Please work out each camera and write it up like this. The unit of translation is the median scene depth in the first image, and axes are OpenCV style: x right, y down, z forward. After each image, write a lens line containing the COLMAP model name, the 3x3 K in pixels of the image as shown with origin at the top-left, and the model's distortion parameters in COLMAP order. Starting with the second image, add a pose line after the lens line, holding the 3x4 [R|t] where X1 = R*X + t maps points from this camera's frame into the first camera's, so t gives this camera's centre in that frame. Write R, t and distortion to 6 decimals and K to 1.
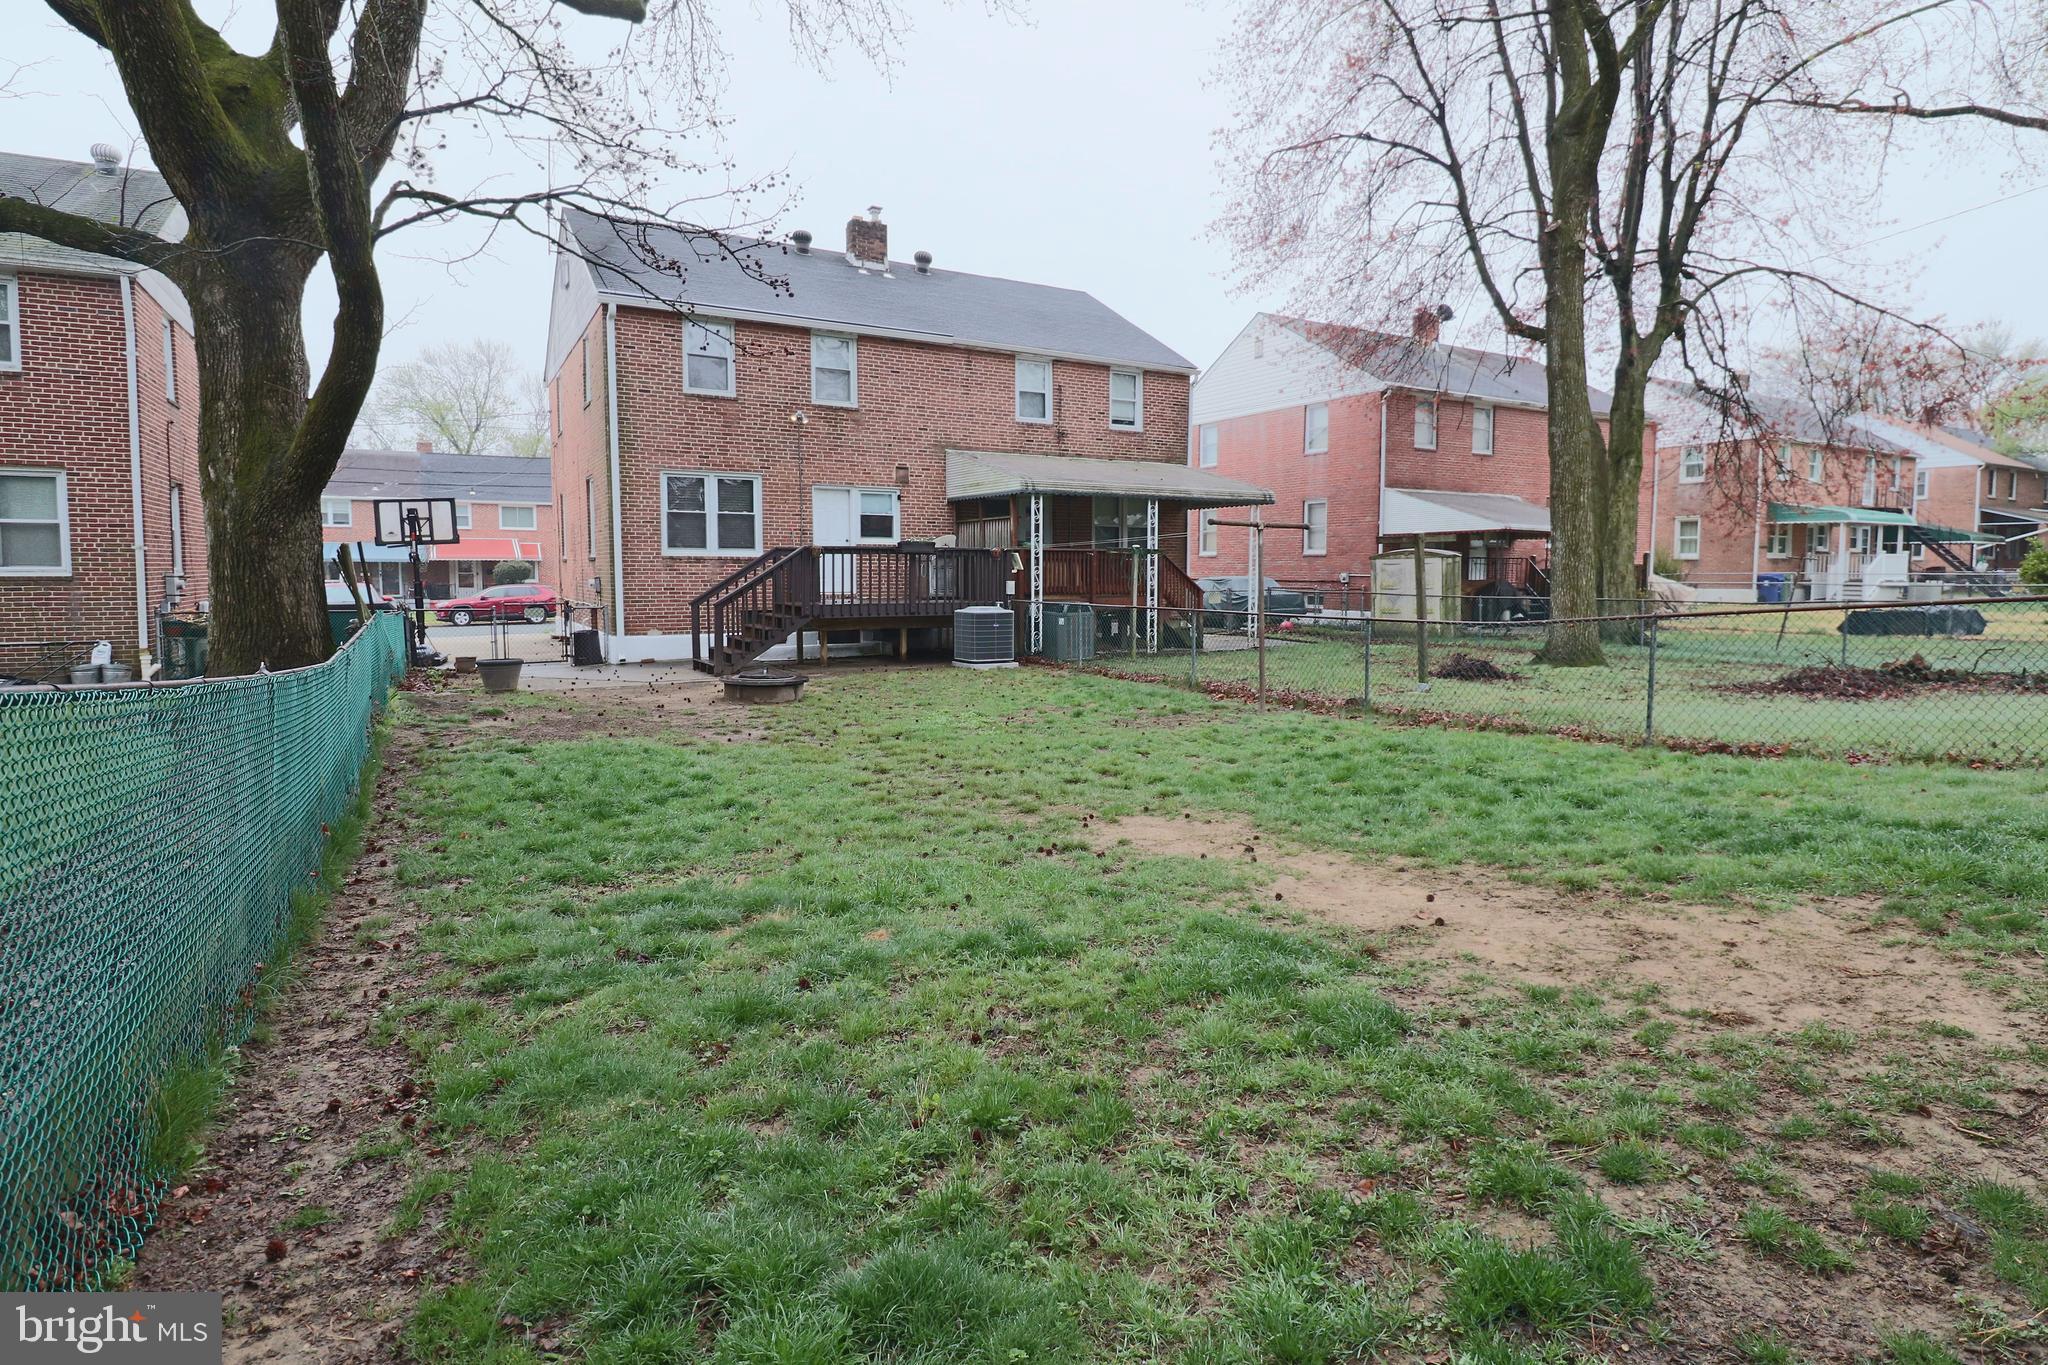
lens RADIAL K [[1034.9, 0, 1051.2], [0, 1034.9, 649.6], [0, 0, 1]] dist [0.002412, -0.014908]
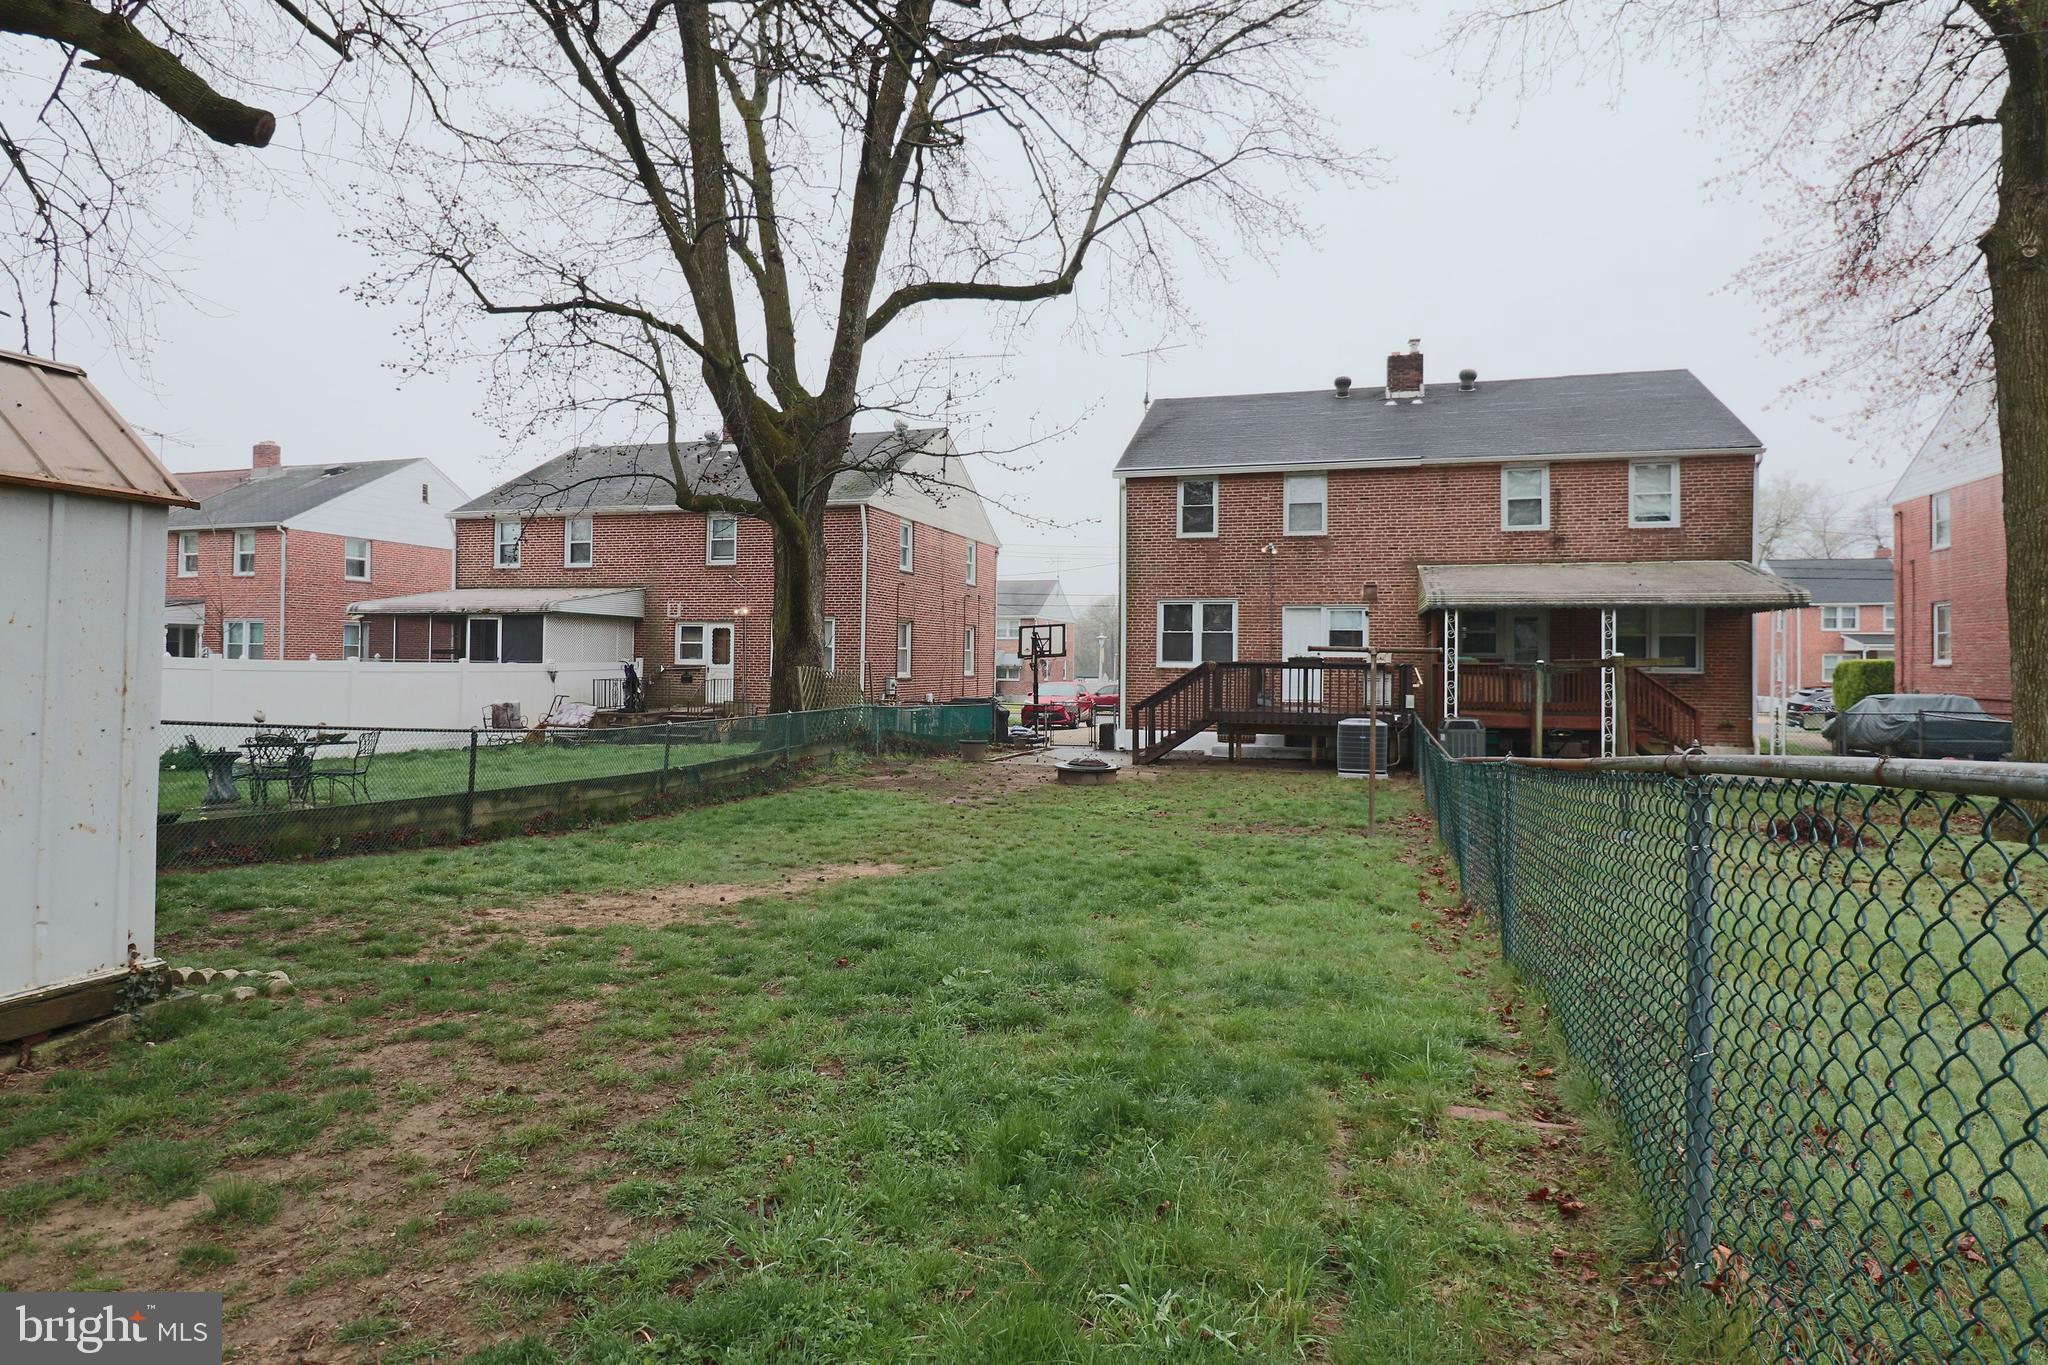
lens RADIAL K [[1034.9, 0, 1051.2], [0, 1034.9, 649.6], [0, 0, 1]] dist [0.002412, -0.014908]
pose [[0.693549, -0.003664, -0.720400, 0.396173], [-0.063995, 0.995720, -0.066675, -0.017753], [0.717562, 0.092344, 0.690346, 0.031384]]
